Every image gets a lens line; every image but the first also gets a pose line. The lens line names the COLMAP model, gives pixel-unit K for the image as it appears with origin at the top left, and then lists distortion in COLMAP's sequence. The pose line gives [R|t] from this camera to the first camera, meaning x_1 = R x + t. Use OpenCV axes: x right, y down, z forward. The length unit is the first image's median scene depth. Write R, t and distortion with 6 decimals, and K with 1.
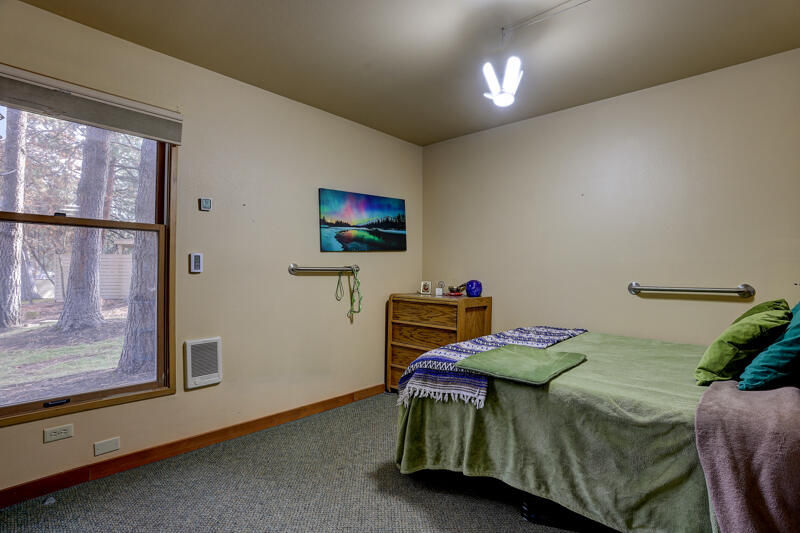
lens RADIAL K [[397.1, 0, 400.0], [0, 397.1, 266.5], [0, 0, 1]] dist [-0.020288, 0.001372]
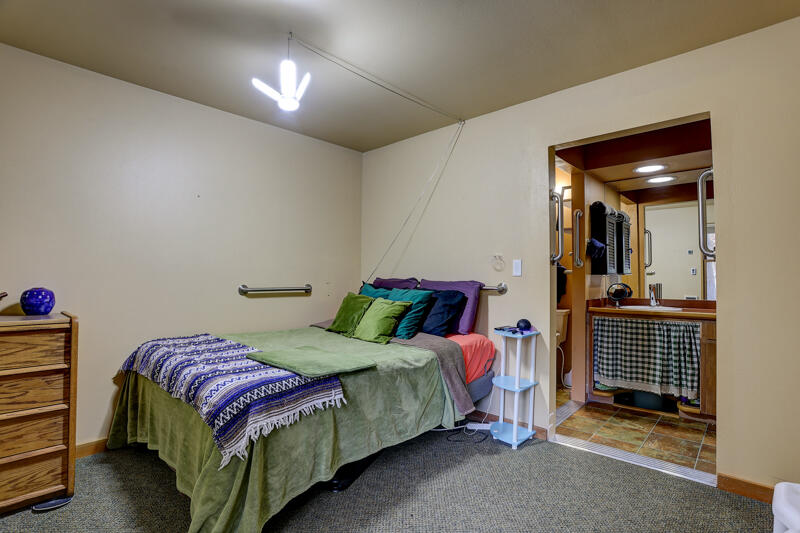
lens RADIAL K [[397.1, 0, 400.0], [0, 397.1, 266.5], [0, 0, 1]] dist [-0.020288, 0.001372]
pose [[0.020584, 0.020791, 0.999572, -0.776028], [-0.020682, 0.999579, -0.020366, 0.000973], [-0.999574, -0.020254, 0.021005, 0.739396]]
